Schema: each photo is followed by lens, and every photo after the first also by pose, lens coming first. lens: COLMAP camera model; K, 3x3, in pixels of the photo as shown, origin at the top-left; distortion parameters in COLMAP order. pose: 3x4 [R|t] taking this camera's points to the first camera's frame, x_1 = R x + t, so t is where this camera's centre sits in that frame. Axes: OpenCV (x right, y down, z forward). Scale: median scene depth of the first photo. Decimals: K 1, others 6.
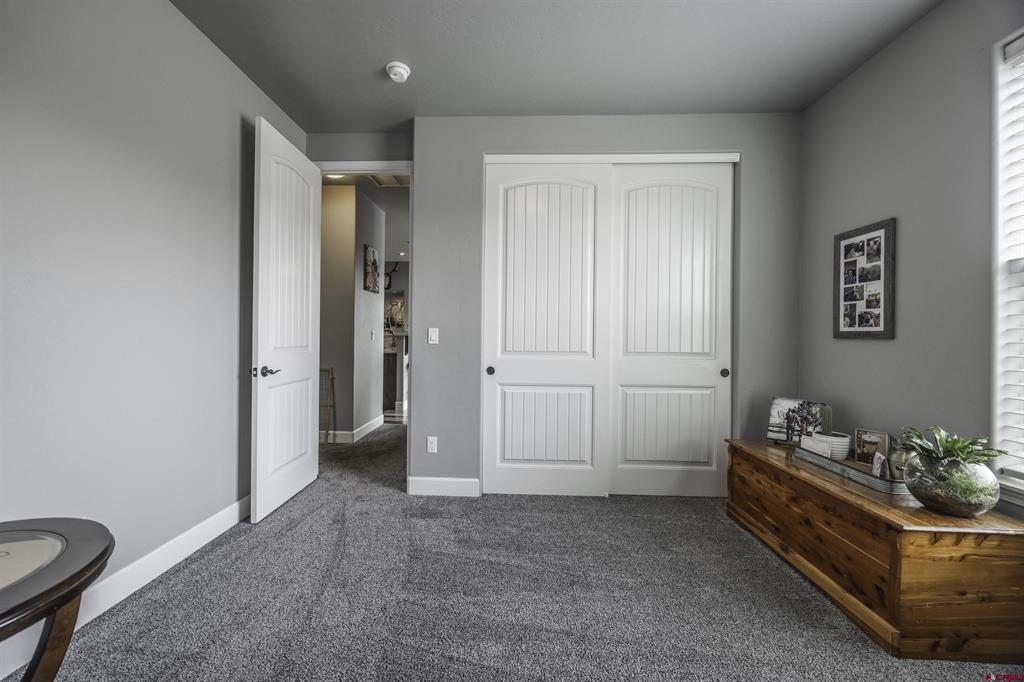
lens RADIAL K [[389.4, 0, 507.5], [0, 389.4, 341.9], [0, 0, 1]] dist [0.012158, -0.000105]
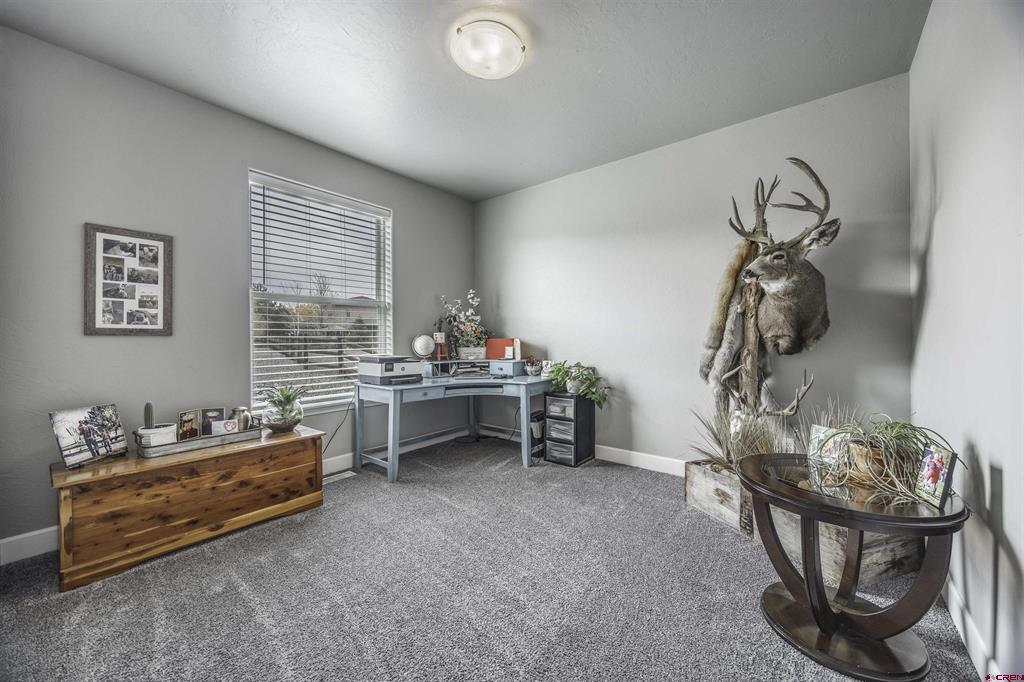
lens RADIAL K [[389.4, 0, 509.9], [0, 389.4, 333.2], [0, 0, 1]] dist [0.012158, -0.000105]
pose [[-0.781336, -0.004463, 0.624094, -0.554704], [0.000667, 0.999968, 0.007987, -0.022298], [-0.624110, 0.006657, -0.781308, 1.199760]]
